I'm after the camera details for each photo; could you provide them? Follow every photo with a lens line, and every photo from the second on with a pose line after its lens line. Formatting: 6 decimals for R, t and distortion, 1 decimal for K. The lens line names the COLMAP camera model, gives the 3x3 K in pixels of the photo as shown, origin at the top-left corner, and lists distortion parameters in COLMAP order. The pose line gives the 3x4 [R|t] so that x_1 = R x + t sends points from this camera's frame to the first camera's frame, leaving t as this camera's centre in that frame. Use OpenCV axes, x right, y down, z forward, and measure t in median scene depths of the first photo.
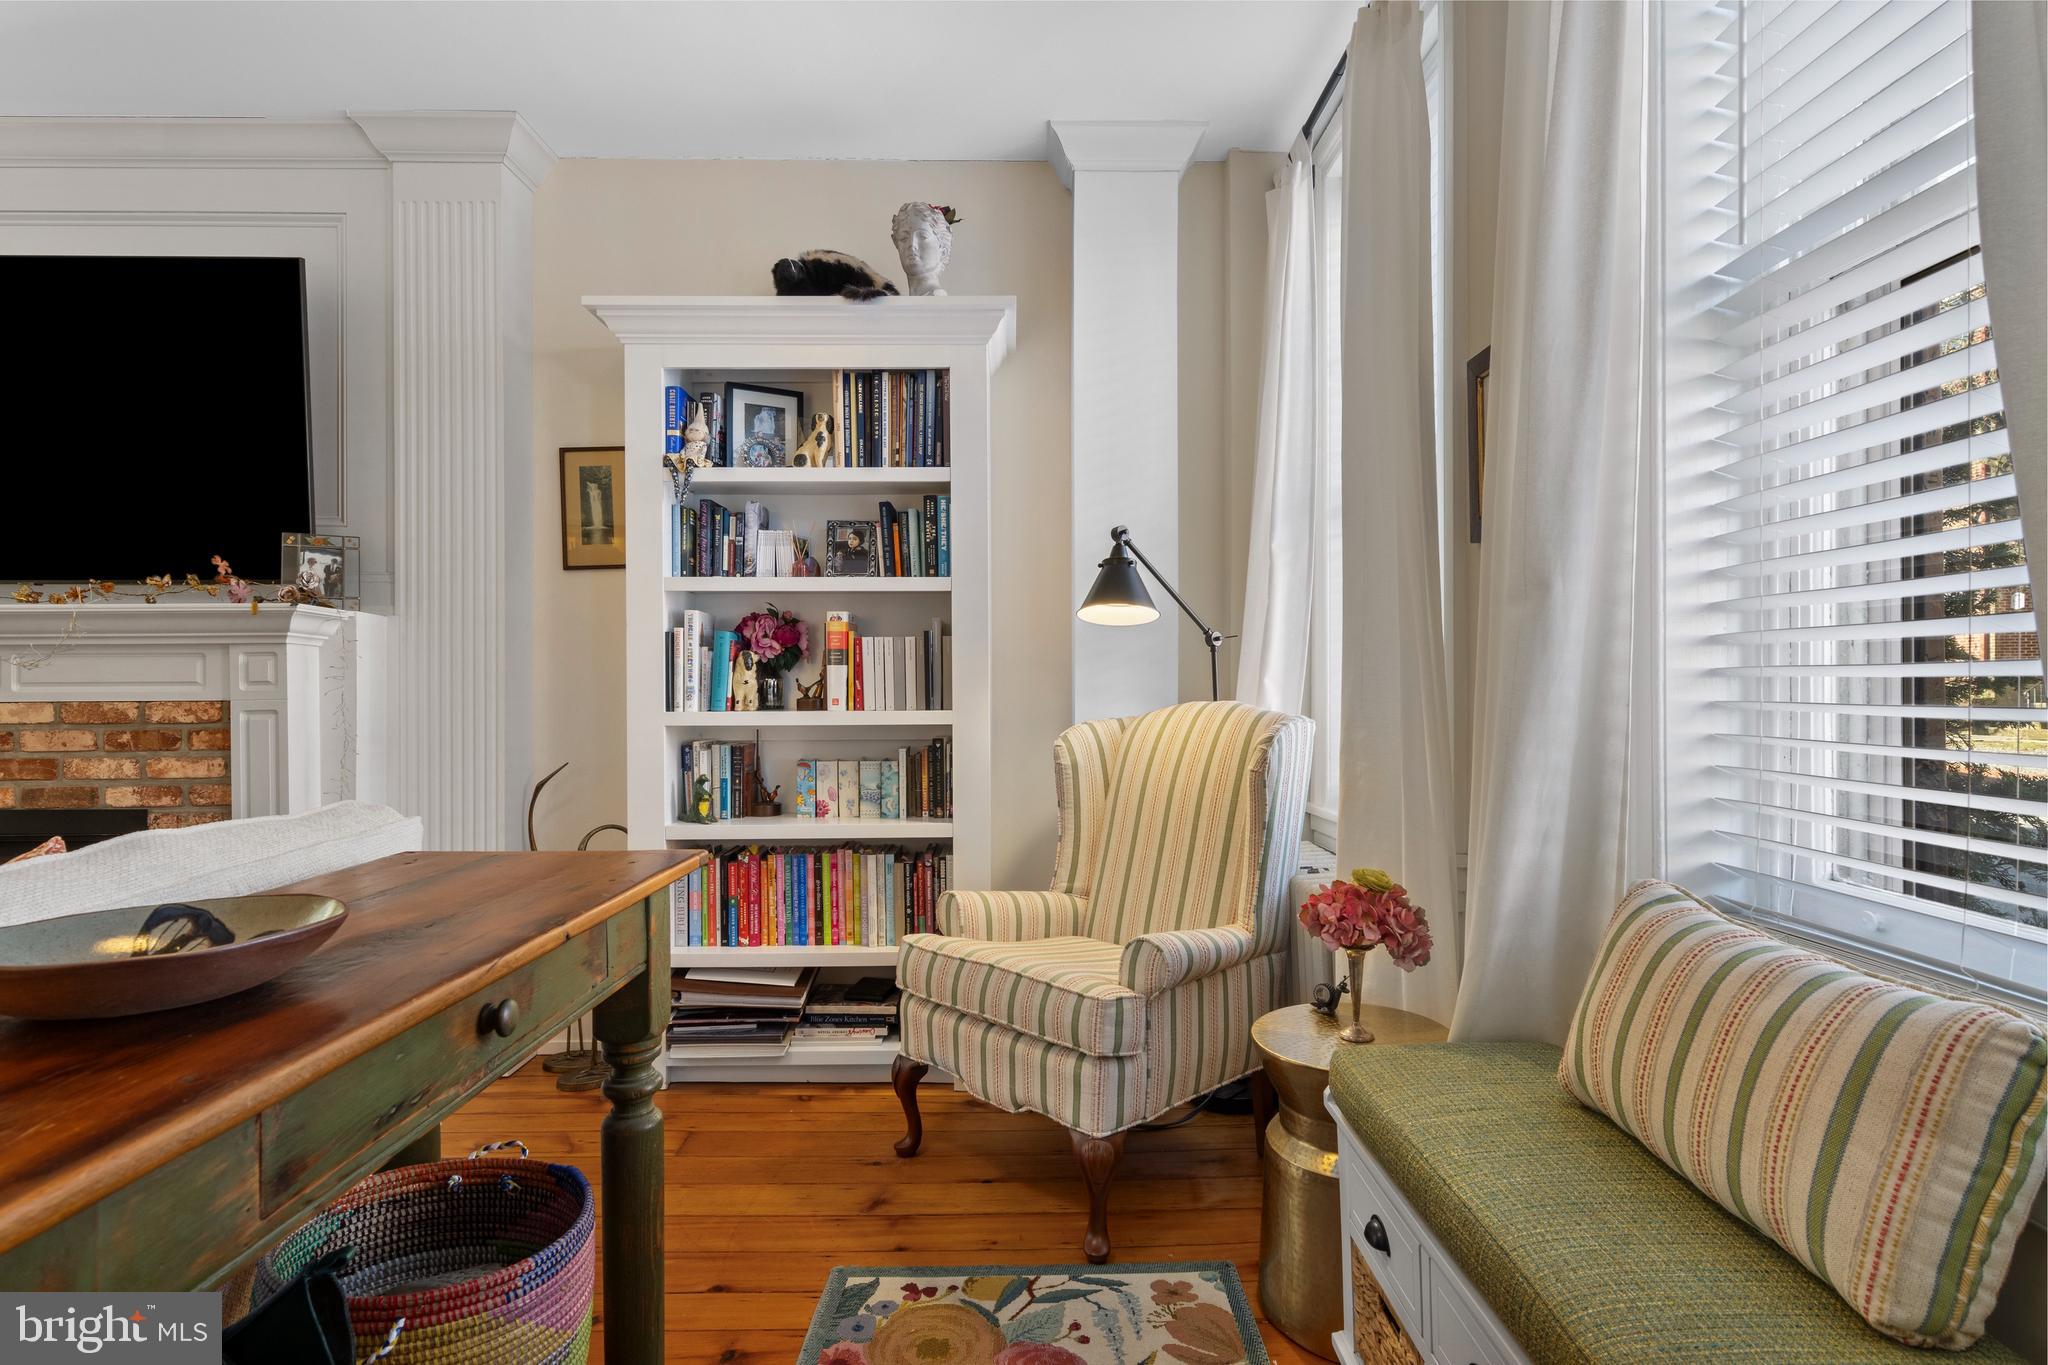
lens RADIAL K [[1040.2, 0, 1019.0], [0, 1040.2, 690.4], [0, 0, 1]] dist [0.011045, -0.004858]
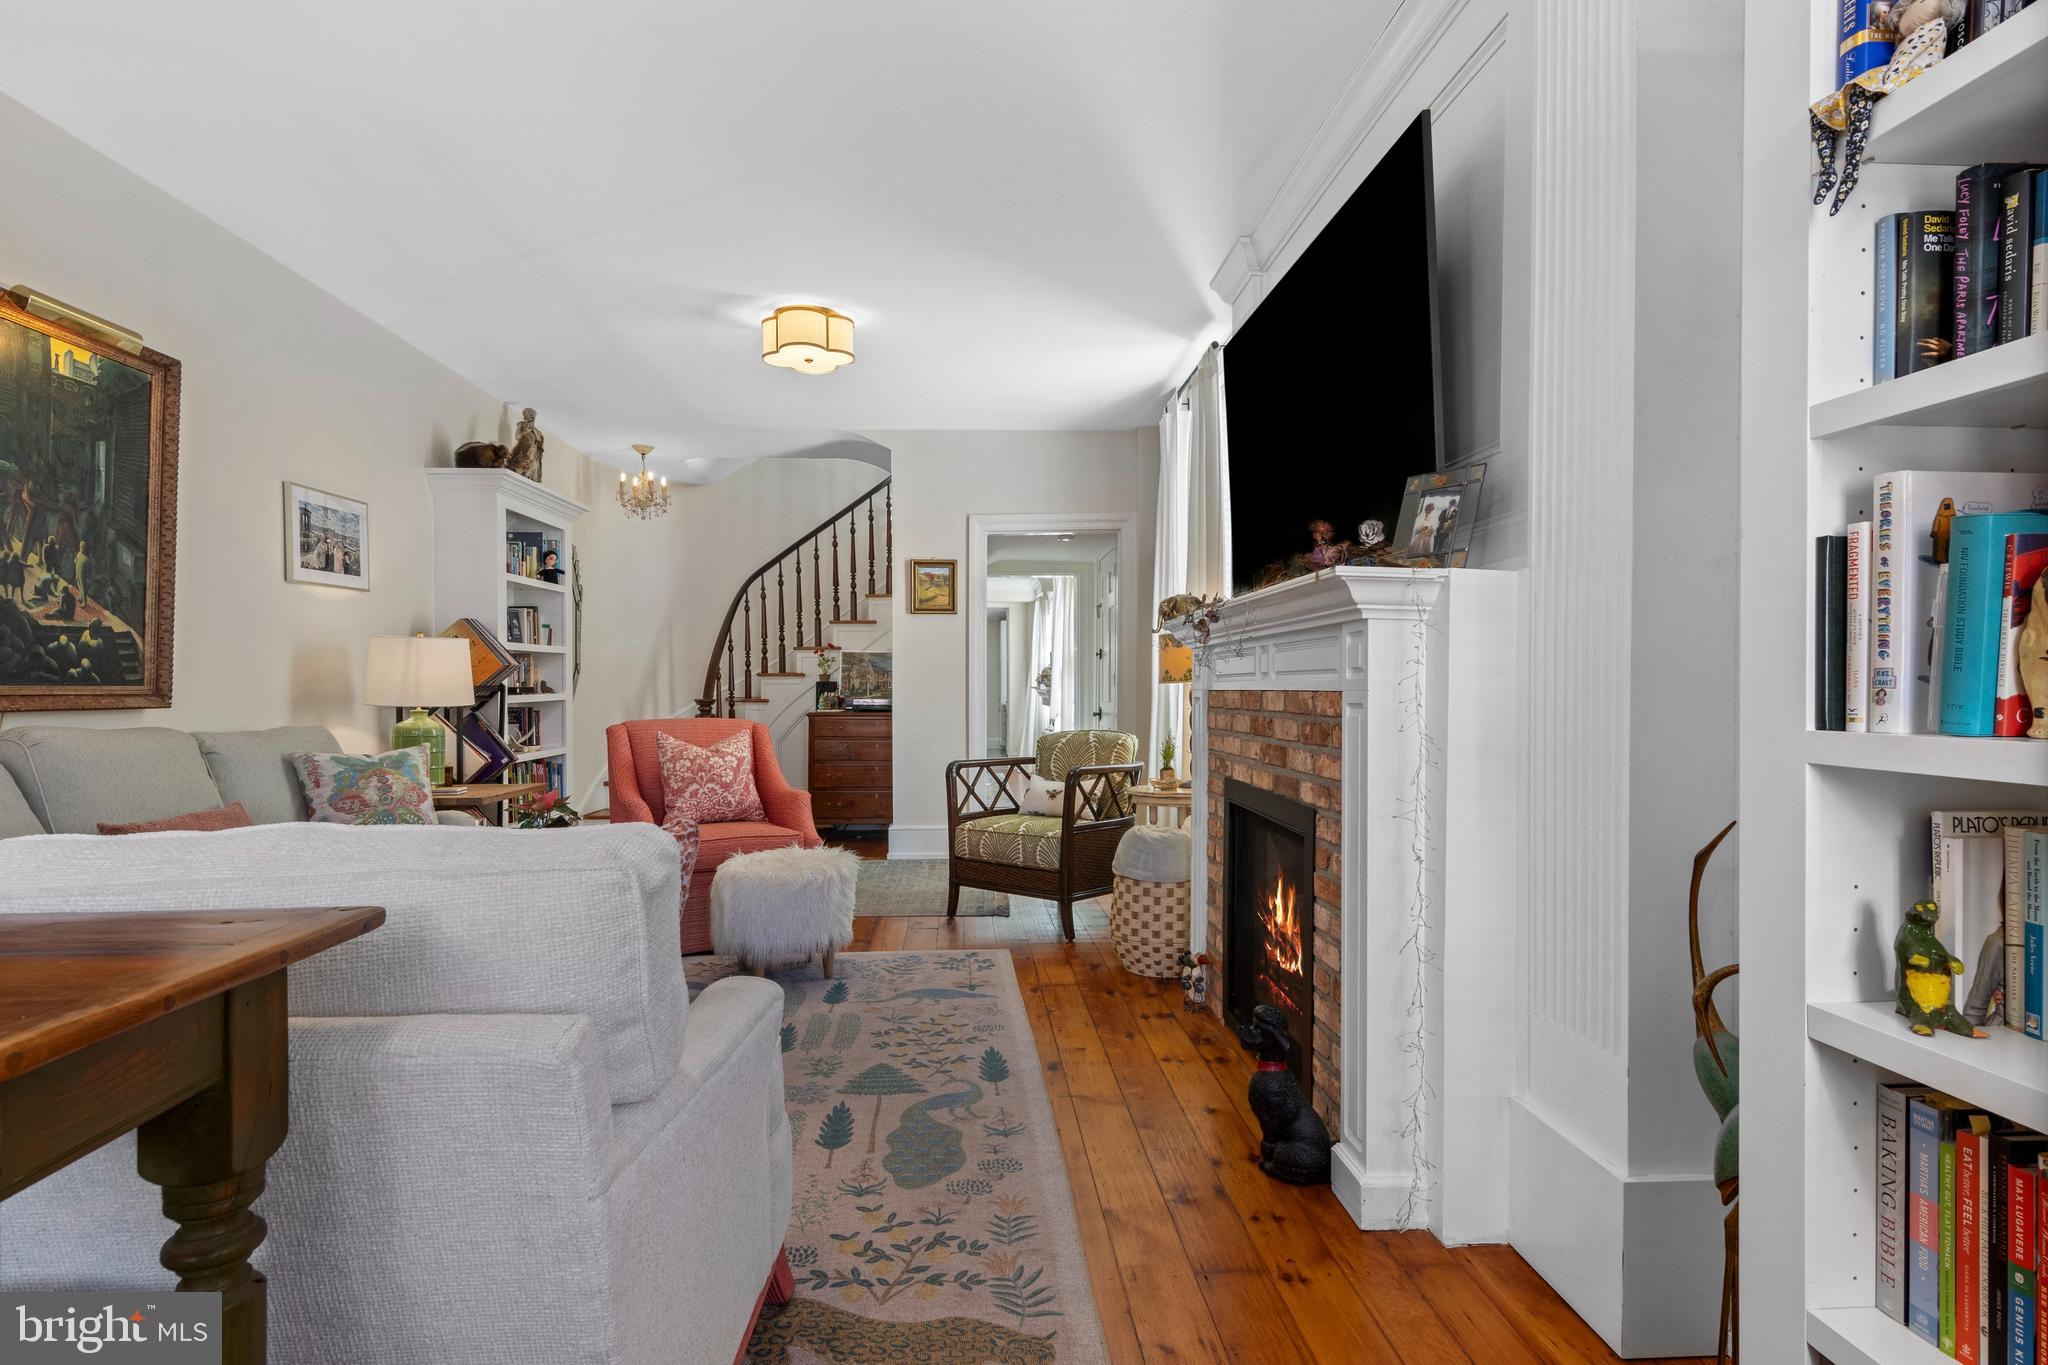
lens RADIAL K [[1040.2, 0, 1022.1], [0, 1040.2, 689.4], [0, 0, 1]] dist [0.011045, -0.004858]
pose [[0.054805, 0.009186, -0.998455, 0.059072], [-0.003293, 0.999954, 0.009020, 0.001508], [0.998492, 0.002793, 0.054833, 0.658287]]
